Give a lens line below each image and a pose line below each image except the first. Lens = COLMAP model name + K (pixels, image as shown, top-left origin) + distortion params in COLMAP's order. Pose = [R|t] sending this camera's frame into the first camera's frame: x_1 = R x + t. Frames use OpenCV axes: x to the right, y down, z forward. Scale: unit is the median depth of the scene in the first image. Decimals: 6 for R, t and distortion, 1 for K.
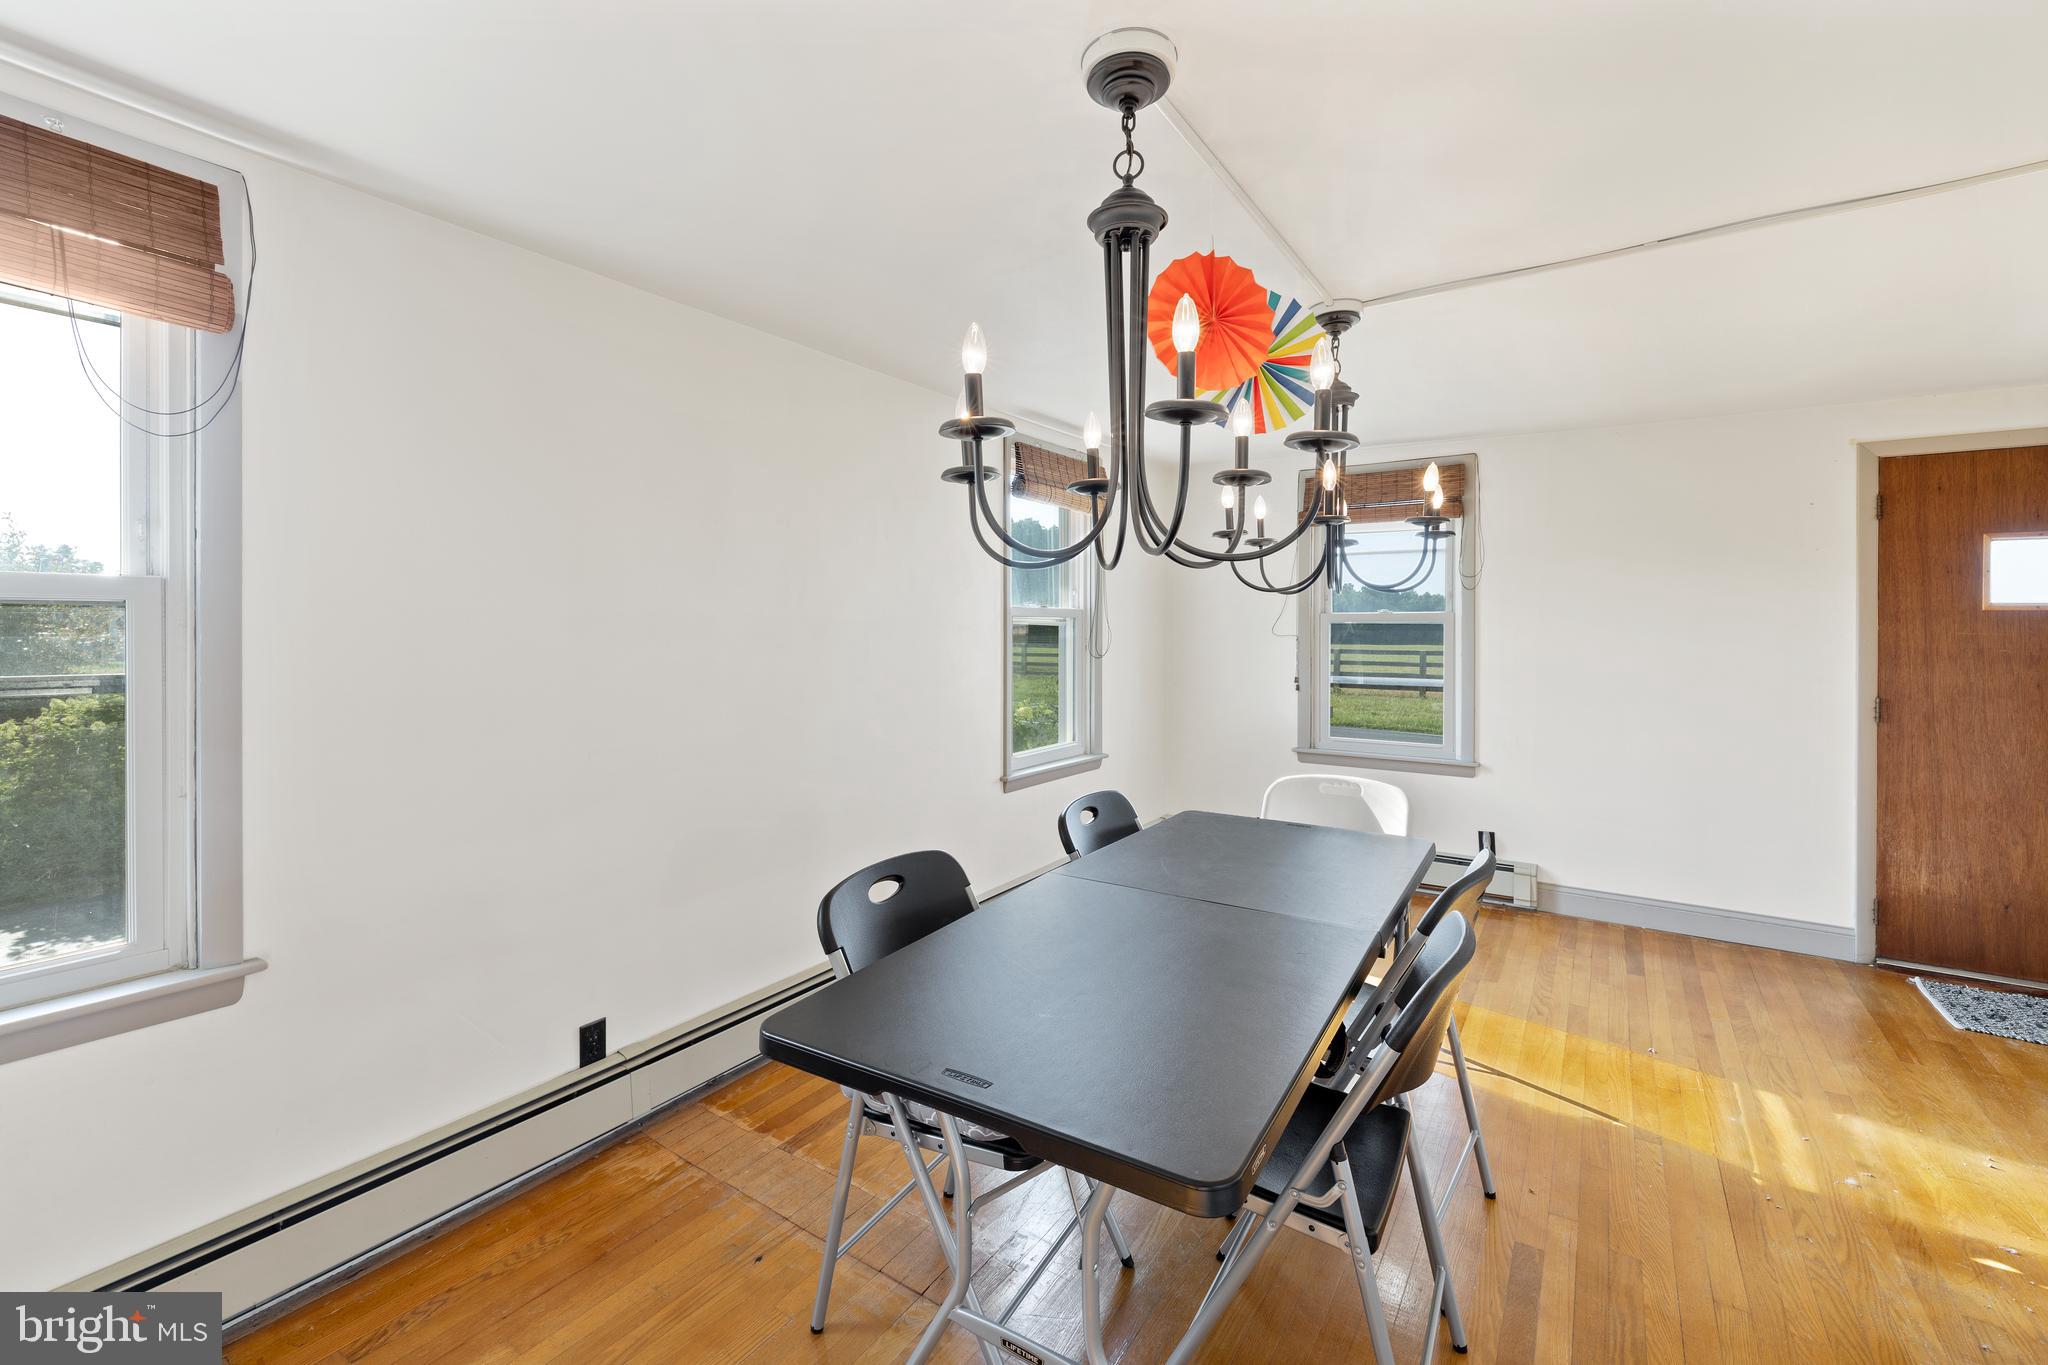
lens RADIAL K [[886.0, 0, 1023.9], [0, 886.0, 625.8], [0, 0, 1]] dist [-0.000834, -0.000139]
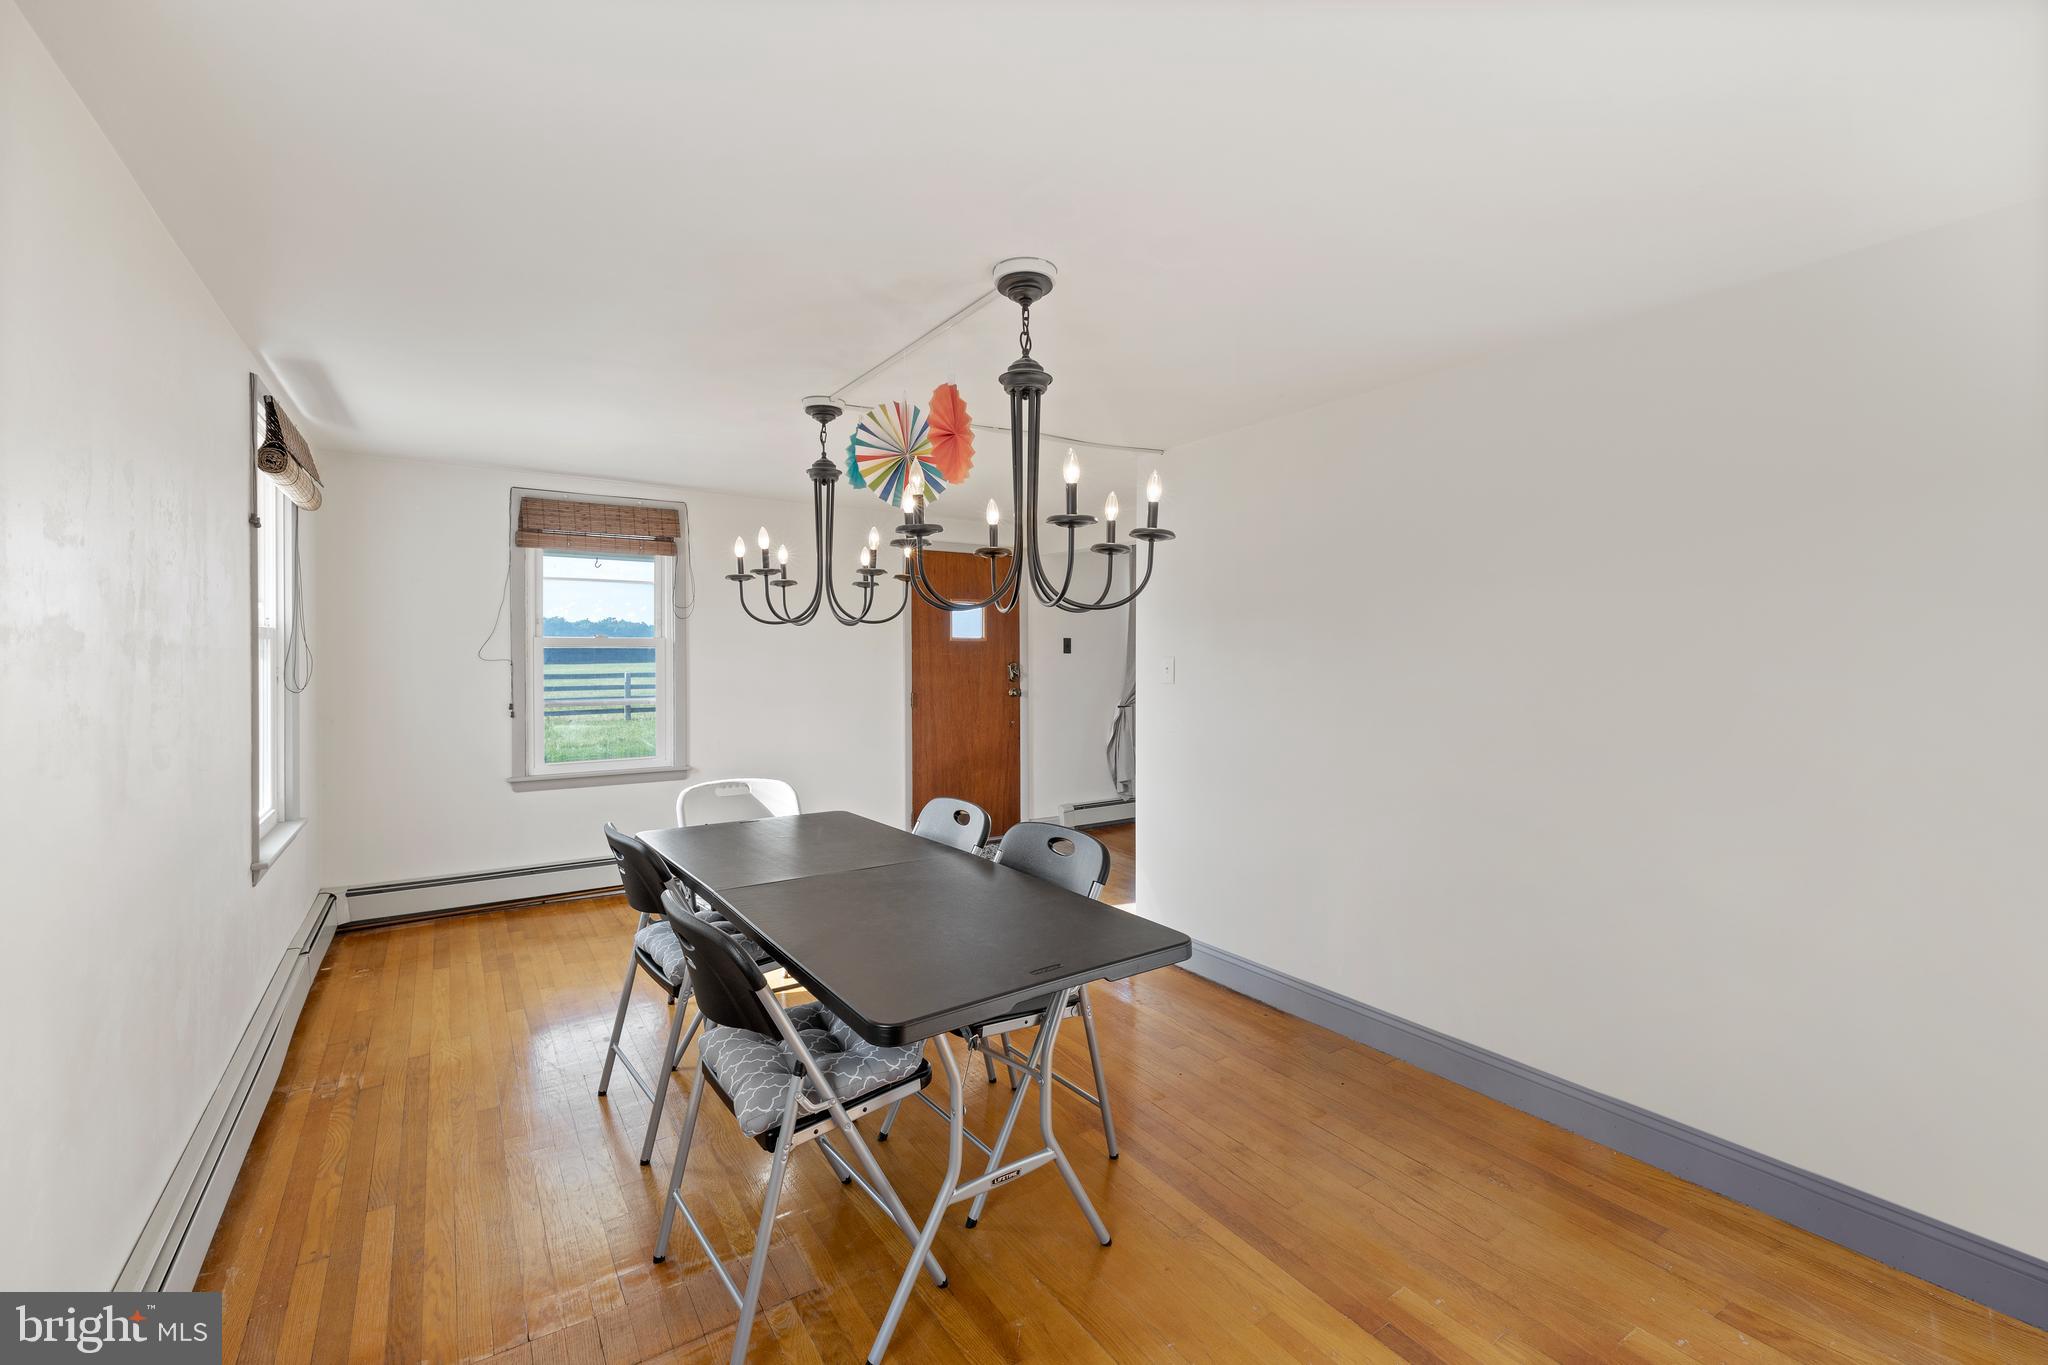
lens RADIAL K [[859.3, 0, 1025.1], [0, 859.3, 650.0], [0, 0, 1]] dist [-0.000260, -0.000033]
pose [[0.379876, -0.004337, 0.925027, -0.669382], [0.003236, 0.999989, 0.003359, -0.006423], [-0.925032, 0.001717, 0.379886, 0.252478]]
